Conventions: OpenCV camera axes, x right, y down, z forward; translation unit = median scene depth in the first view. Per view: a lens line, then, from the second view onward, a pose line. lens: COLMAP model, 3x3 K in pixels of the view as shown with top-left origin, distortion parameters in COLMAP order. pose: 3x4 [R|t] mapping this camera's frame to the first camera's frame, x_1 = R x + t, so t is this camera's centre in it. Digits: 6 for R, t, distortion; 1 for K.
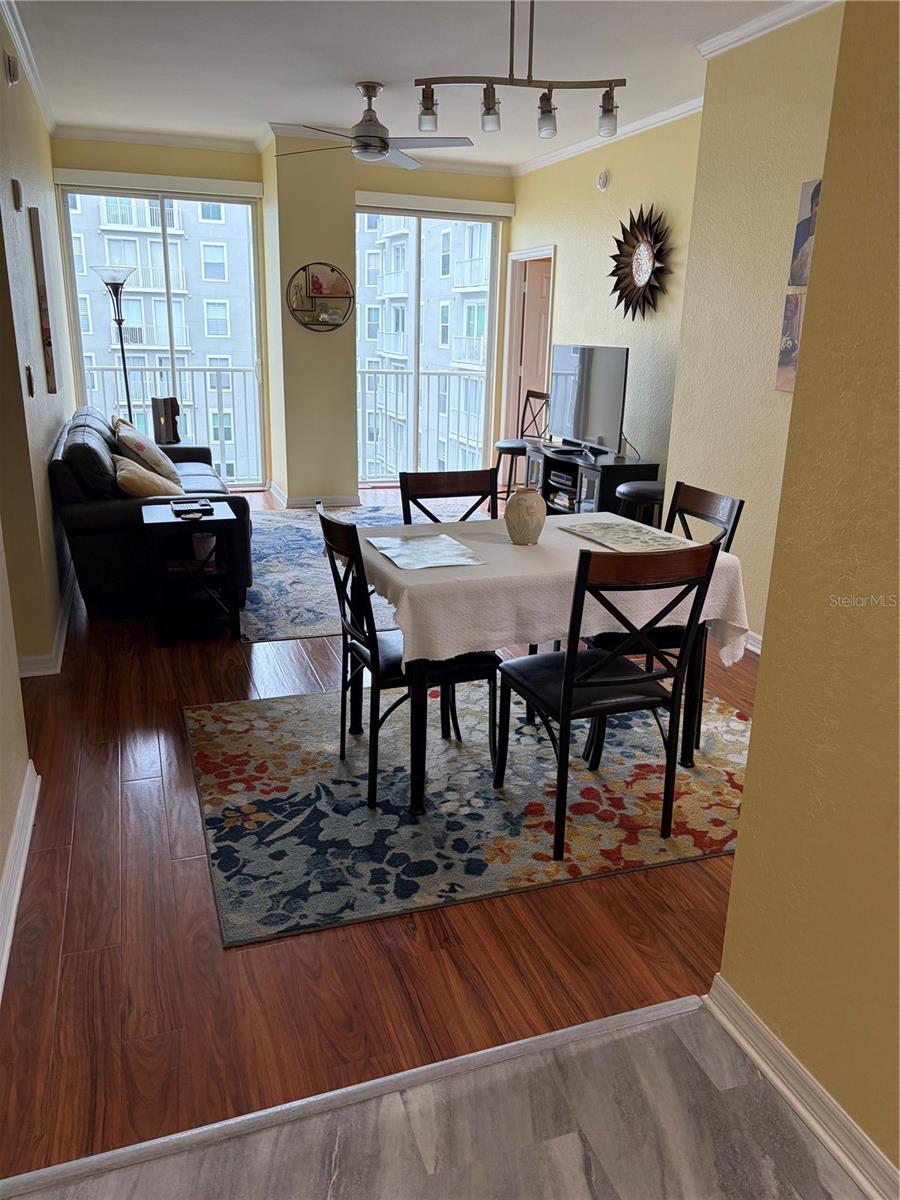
lens RADIAL K [[893.5, 0, 463.5], [0, 893.5, 609.1], [0, 0, 1]] dist [0.024056, -0.055915]
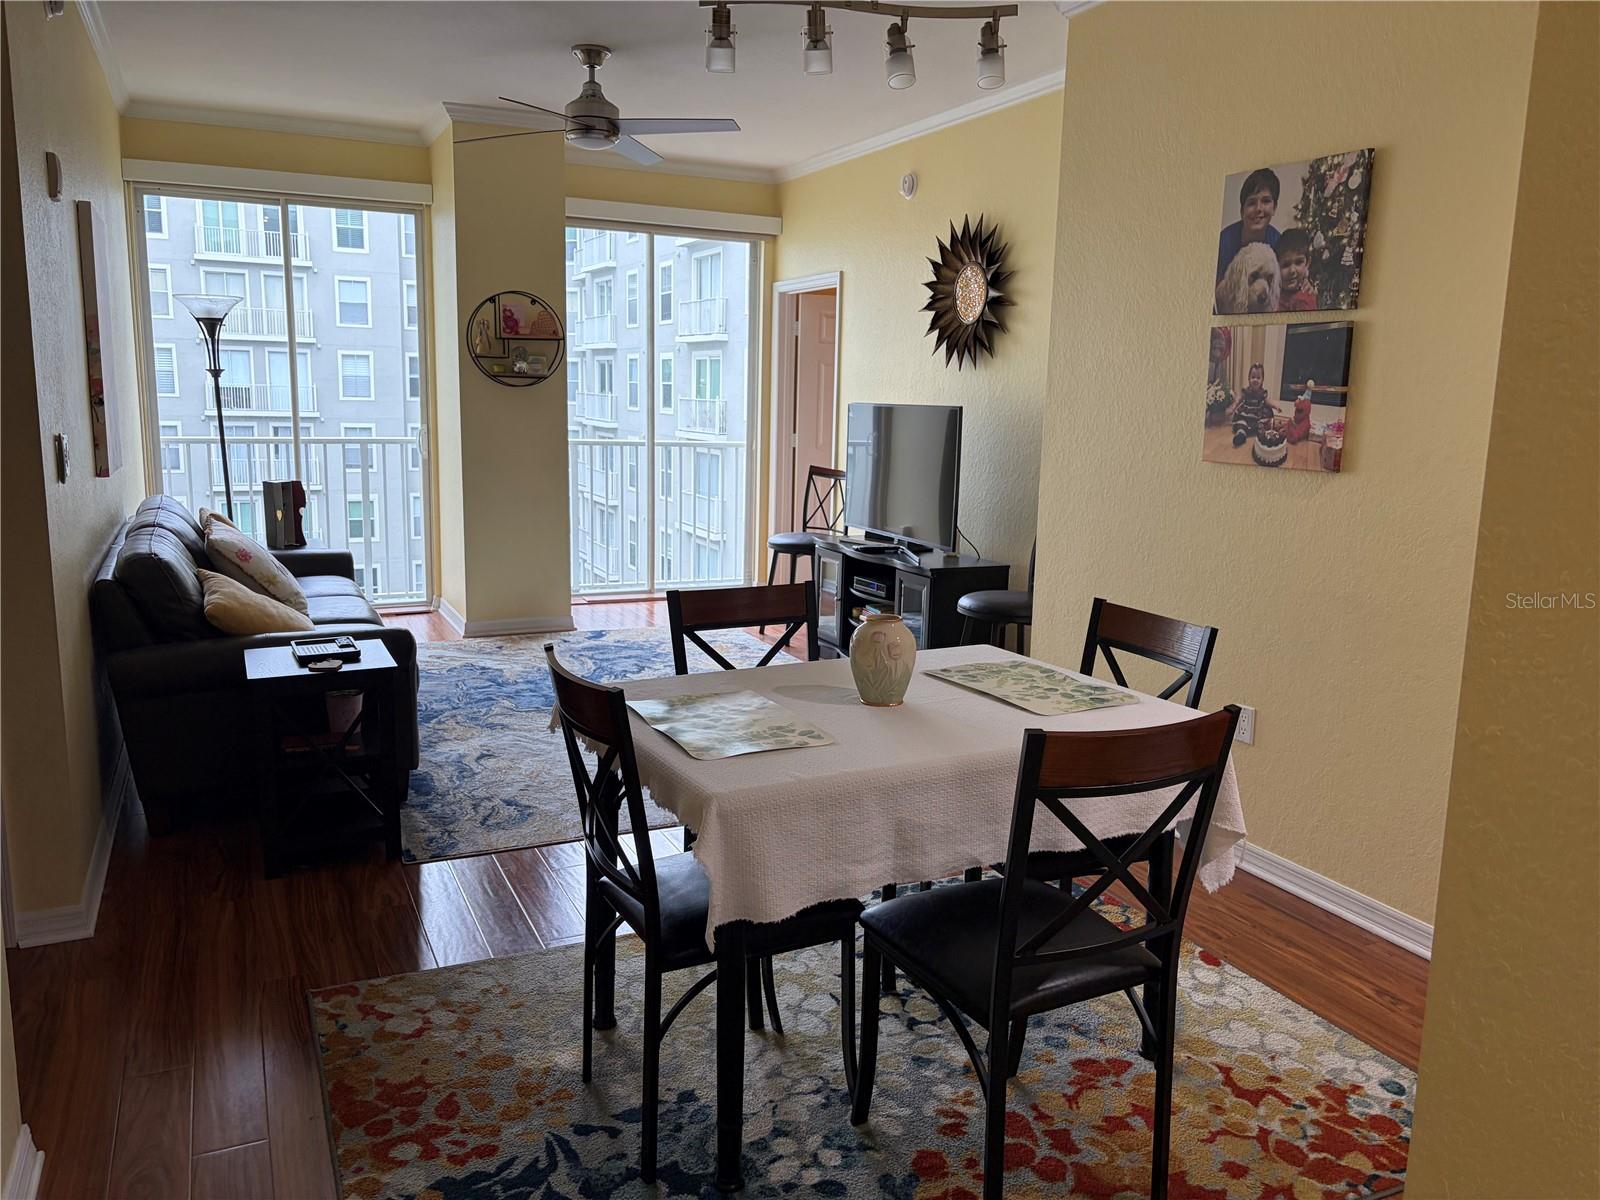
lens RADIAL K [[1190.9, 0, 800.0], [0, 1190.9, 600.0], [0, 0, 1]] dist [-0.003313, 0.001768]
pose [[0.995310, -0.020173, 0.094610, -0.045773], [0.032085, 0.991494, -0.126134, -0.029962], [-0.091261, 0.128578, 0.987491, 0.125490]]
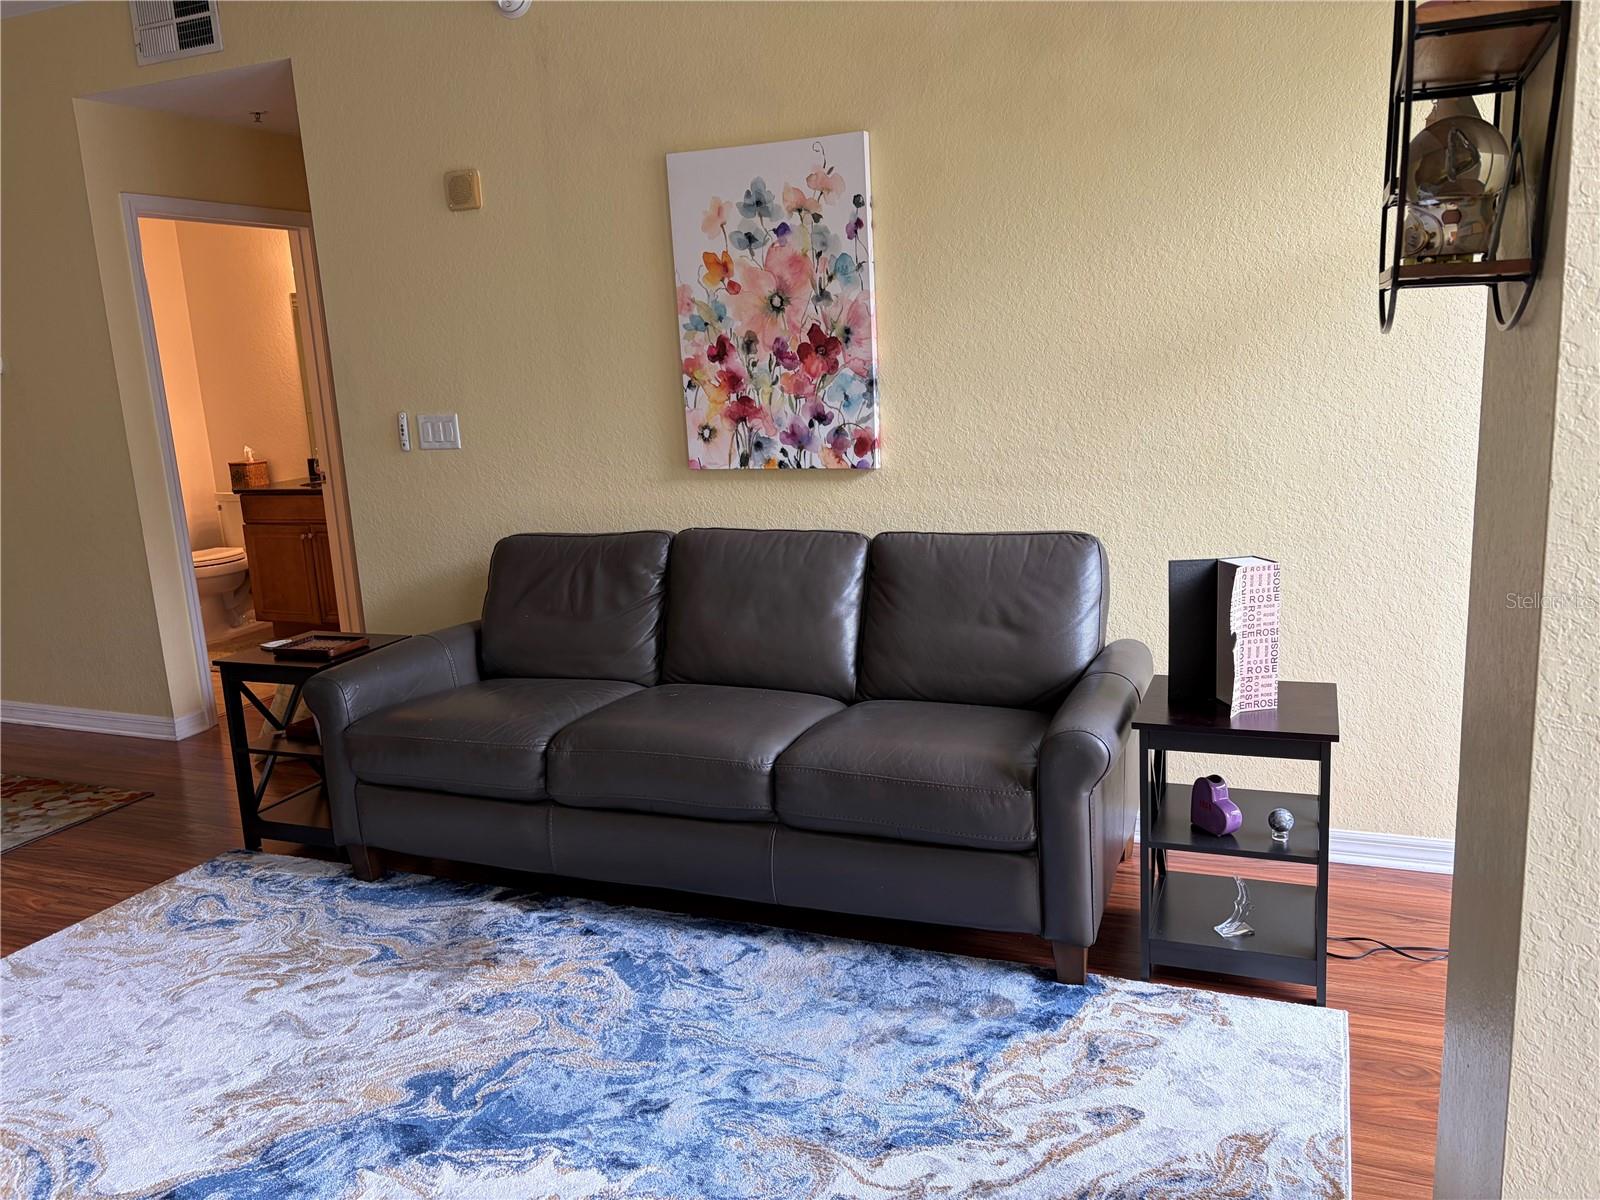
lens RADIAL K [[1223.5, 0, 797.8], [0, 1223.5, 566.1], [0, 0, 1]] dist [0.007113, 0.012357]
pose [[-0.675741, 0.136807, -0.724333, 0.082451], [-0.191585, 0.916264, 0.351790, -0.512057], [0.711807, 0.376490, -0.592947, 1.667057]]
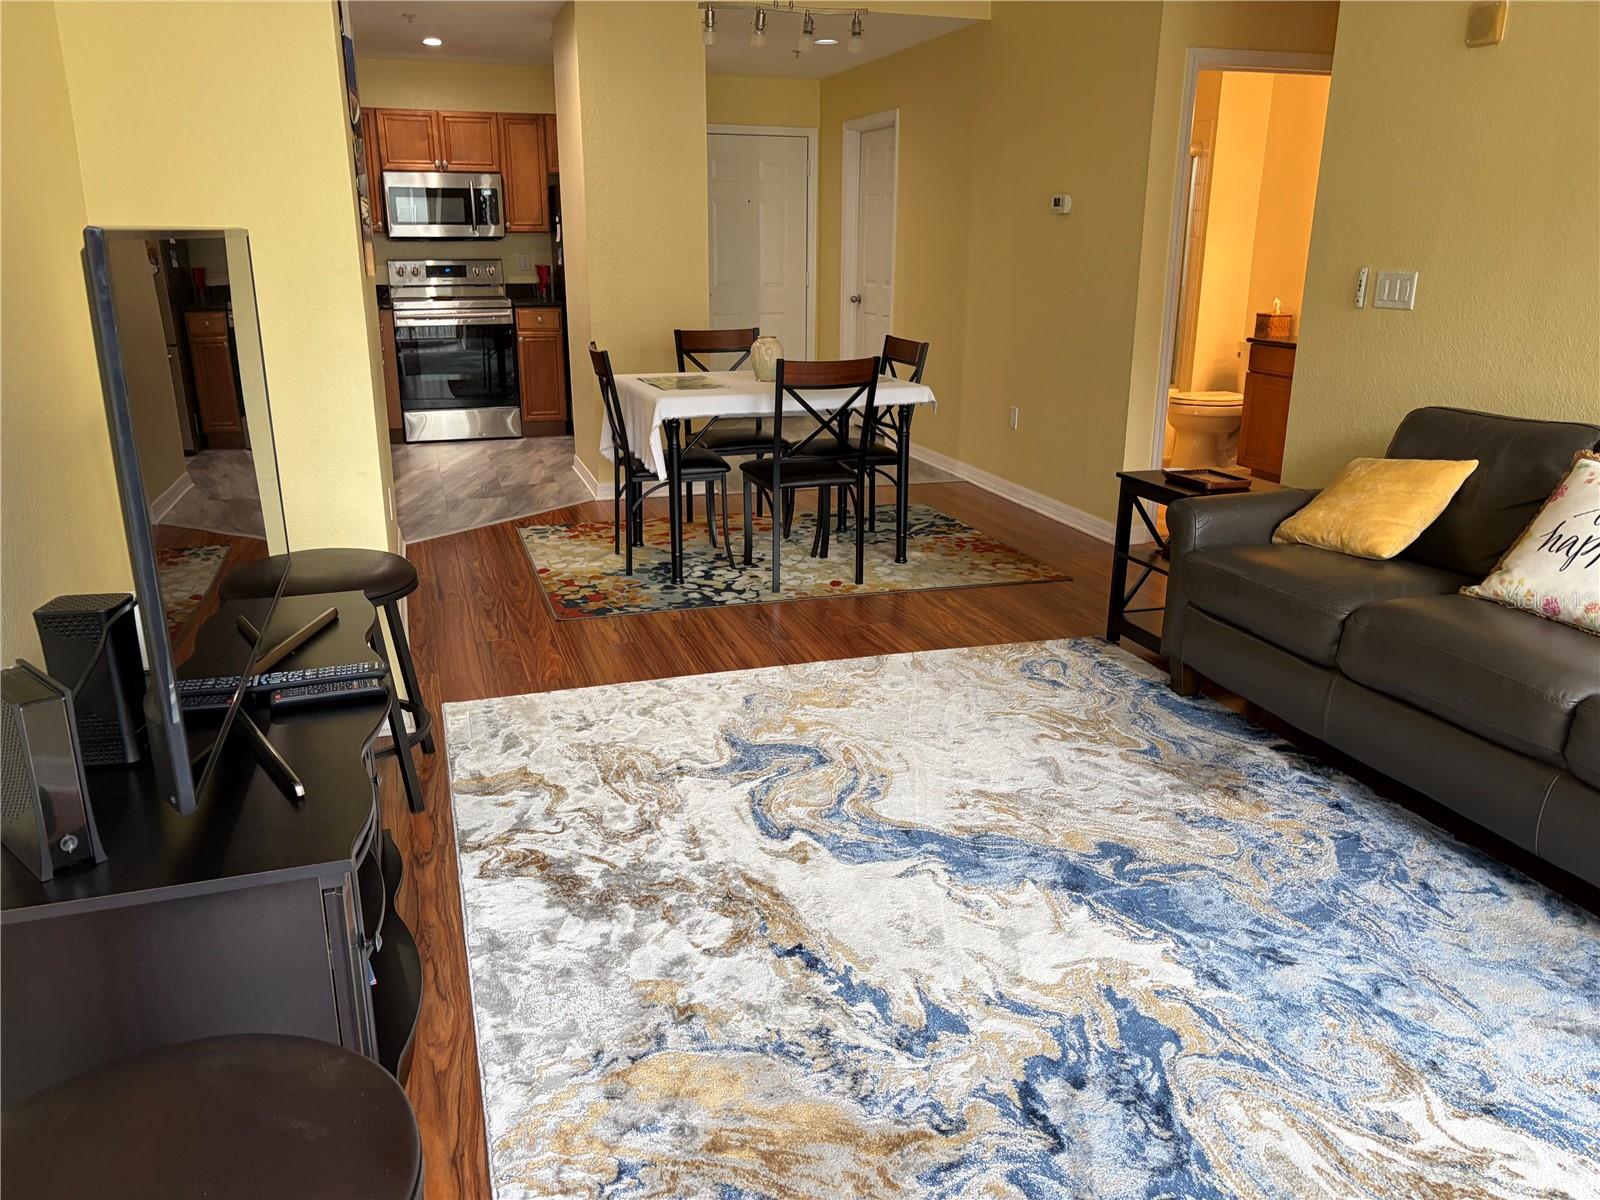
lens RADIAL K [[1191.3, 0, 764.7], [0, 1191.3, 603.6], [0, 0, 1]] dist [0.024056, -0.055915]
pose [[-0.997828, -0.042548, 0.050279, -0.018311], [-0.006482, 0.823078, 0.567891, -0.528712], [-0.065546, 0.566332, -0.821567, 1.757072]]
